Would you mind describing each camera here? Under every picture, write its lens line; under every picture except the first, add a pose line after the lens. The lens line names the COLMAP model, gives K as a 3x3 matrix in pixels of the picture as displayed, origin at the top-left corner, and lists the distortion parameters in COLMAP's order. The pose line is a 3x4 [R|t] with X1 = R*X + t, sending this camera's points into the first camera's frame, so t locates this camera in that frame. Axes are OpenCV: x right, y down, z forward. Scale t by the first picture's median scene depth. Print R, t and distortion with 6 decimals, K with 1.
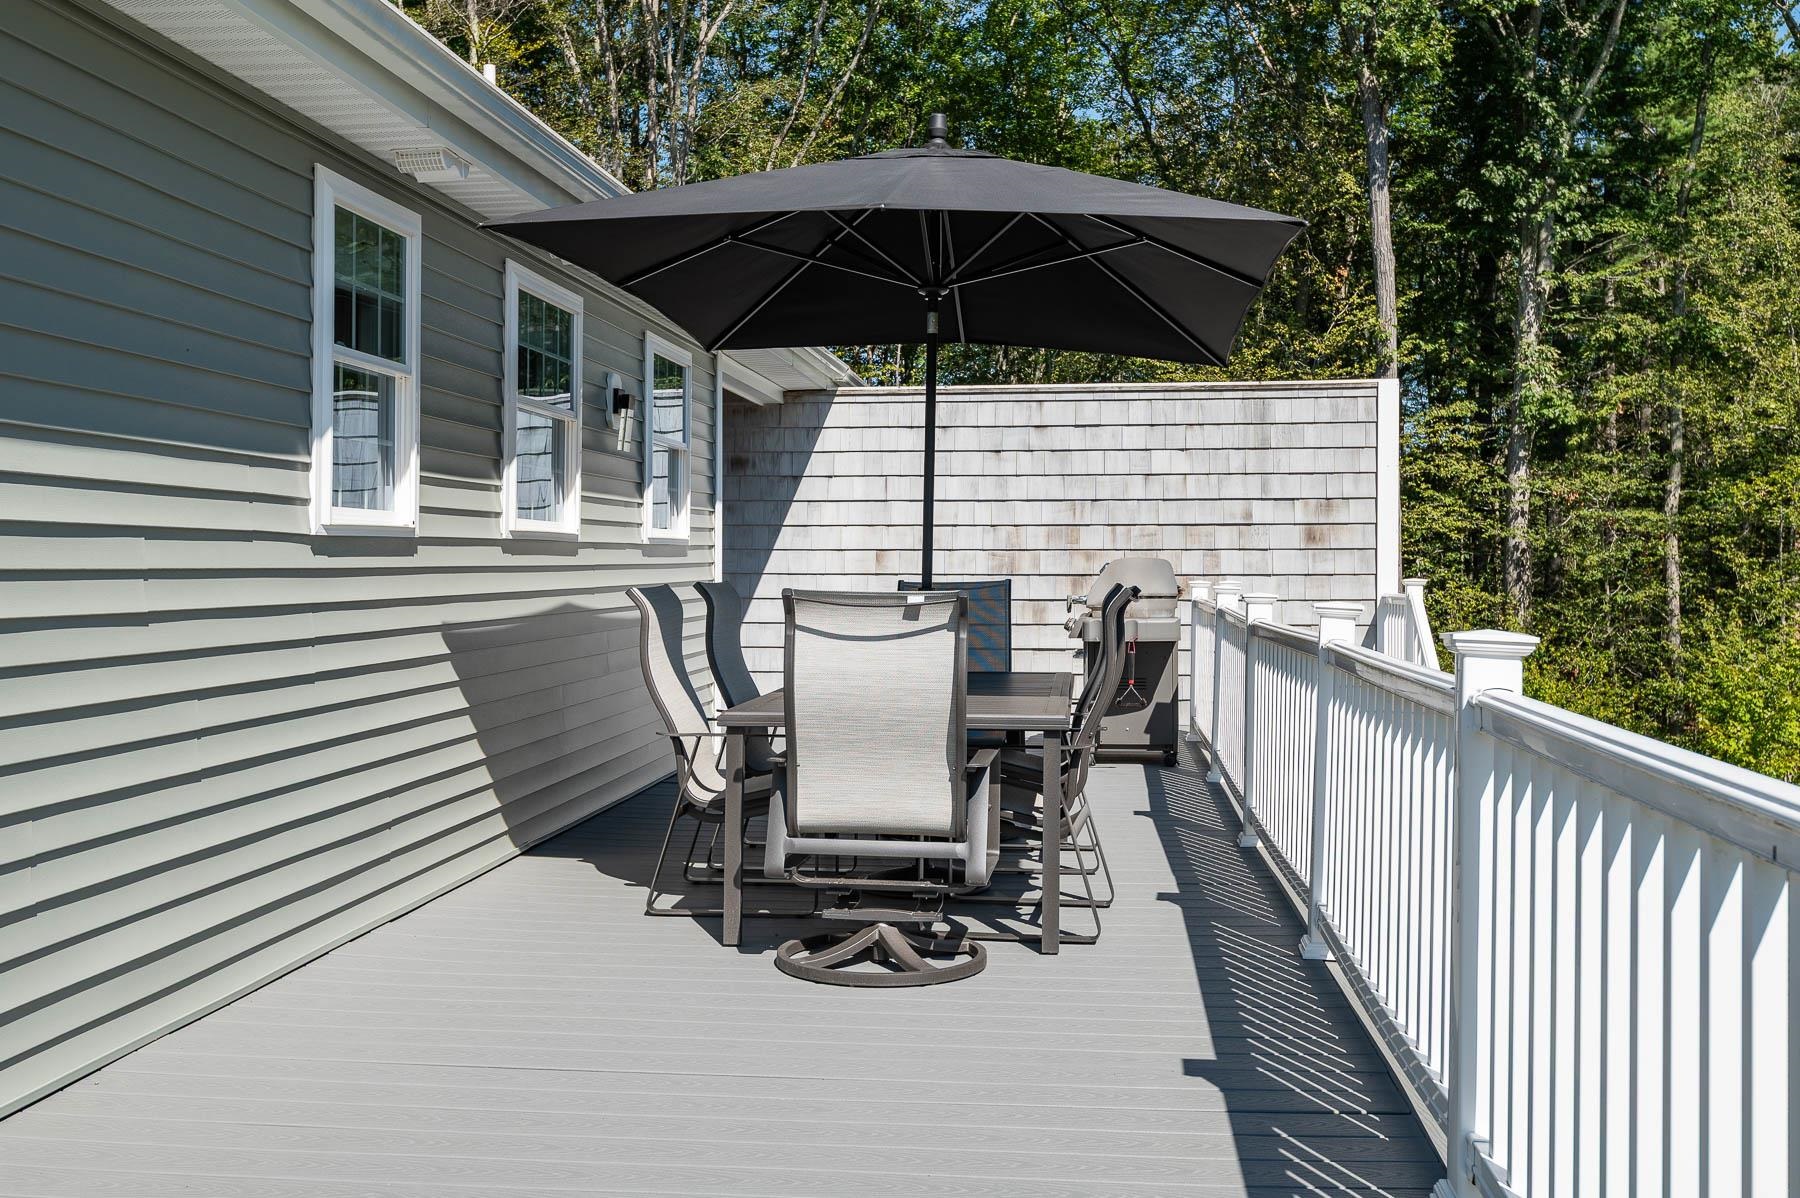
lens RADIAL K [[1797.2, 0, 899.7], [0, 1797.2, 597.7], [0, 0, 1]] dist [-0.078018, 0.000000]
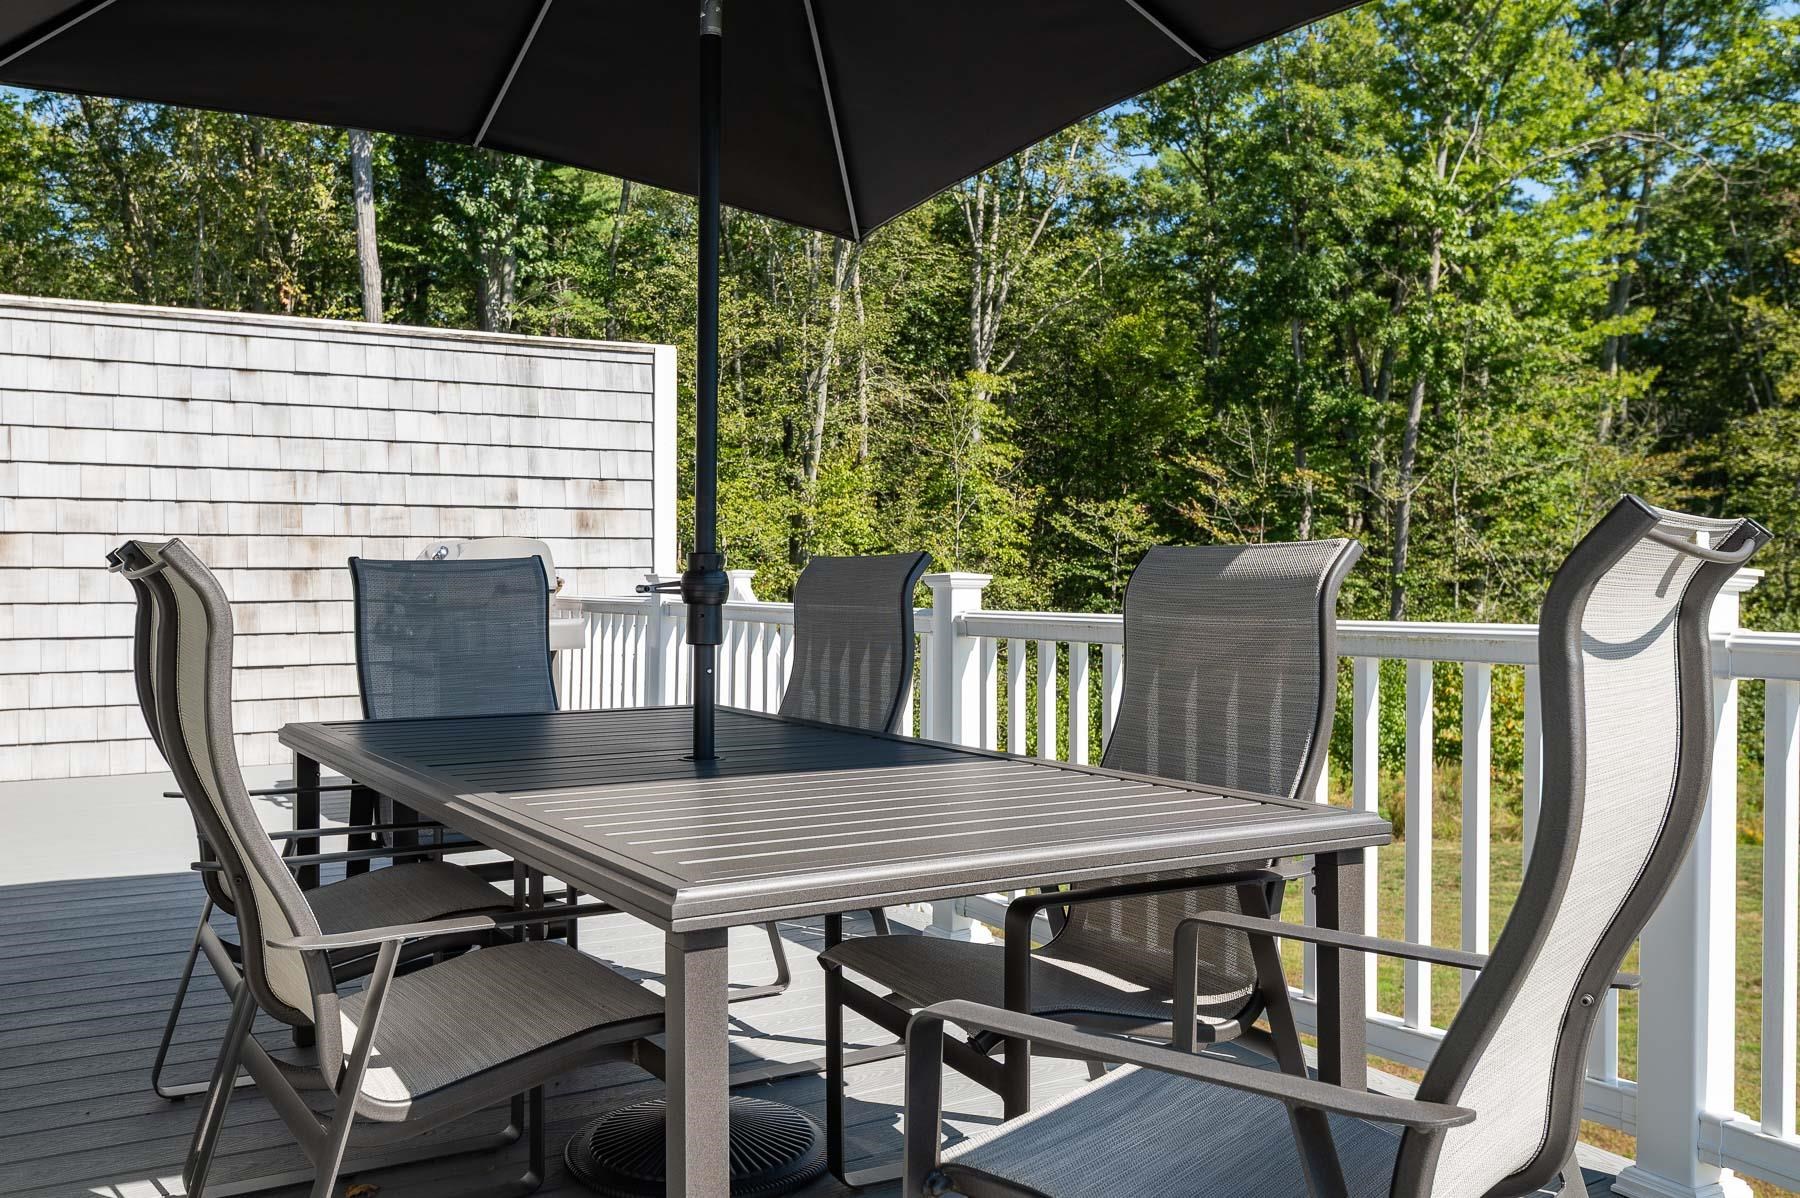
lens RADIAL K [[1564.5, 0, 899.3], [0, 1564.5, 591.1], [0, 0, 1]] dist [-0.002562, 0.005203]
pose [[0.789361, -0.008072, 0.613876, -0.107603], [0.015126, 0.999866, -0.006303, 0.004989], [-0.613743, 0.014261, 0.789377, 0.319259]]
